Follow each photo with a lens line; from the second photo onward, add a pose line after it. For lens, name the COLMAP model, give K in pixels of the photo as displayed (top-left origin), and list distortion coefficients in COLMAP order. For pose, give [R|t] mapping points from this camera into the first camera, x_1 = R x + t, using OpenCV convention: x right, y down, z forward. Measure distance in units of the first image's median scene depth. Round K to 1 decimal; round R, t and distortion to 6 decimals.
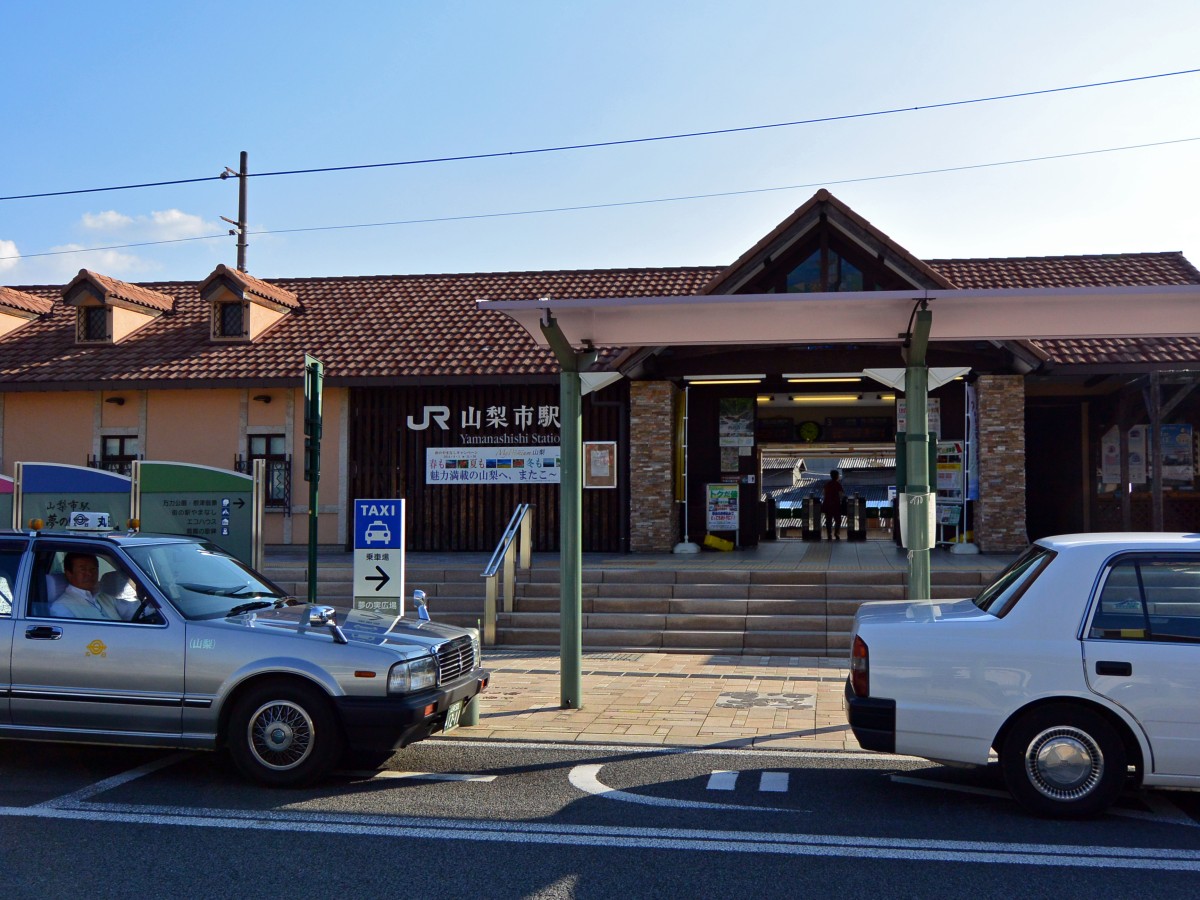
lens RADIAL K [[1273.0, 0, 600.0], [0, 1273.0, 450.0], [0, 0, 1]] dist [0.003396, 0.006650]
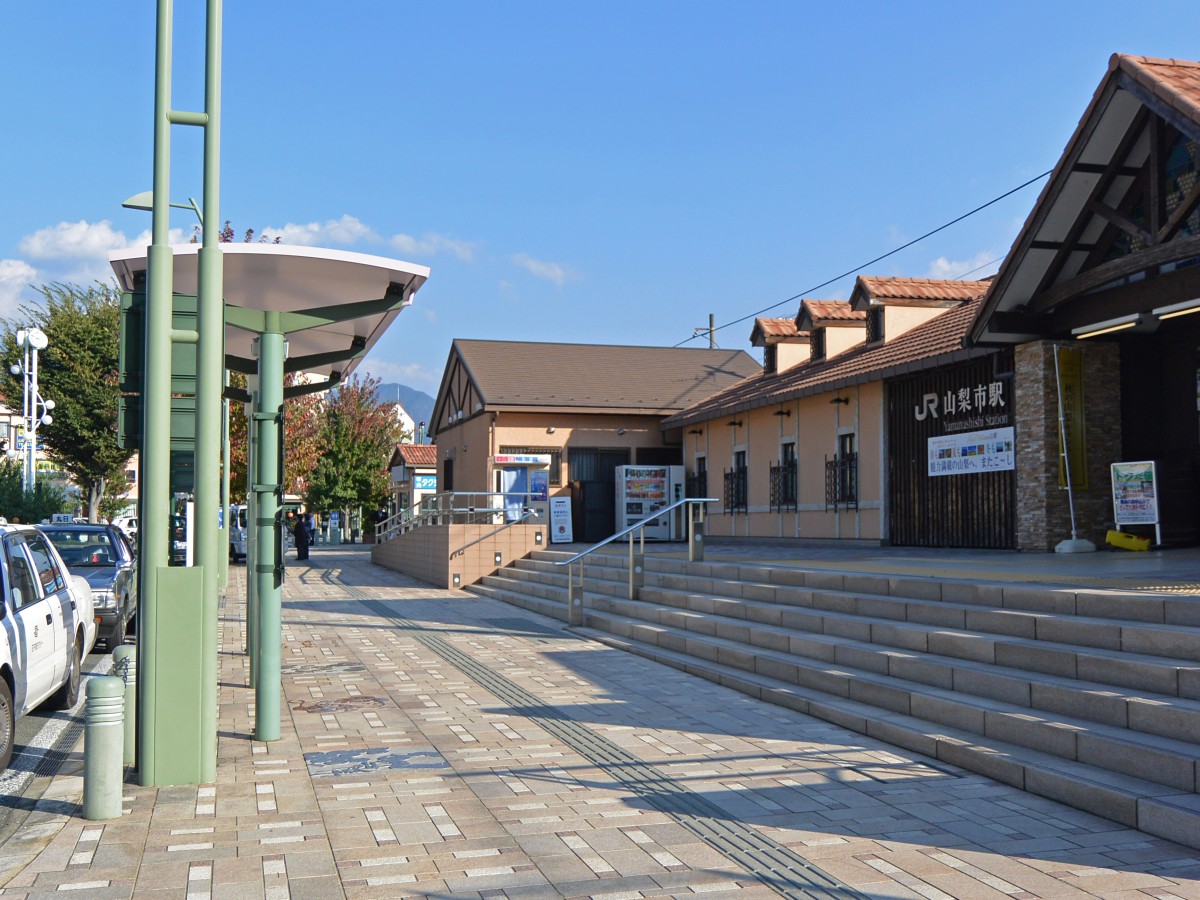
lens RADIAL K [[1273.0, 0, 600.0], [0, 1273.0, 450.0], [0, 0, 1]] dist [0.003396, 0.006650]
pose [[0.421683, -0.055252, -0.905058, 0.632161], [0.059546, 0.997675, -0.033162, 0.024526], [0.904786, -0.039909, 0.423992, 0.378538]]
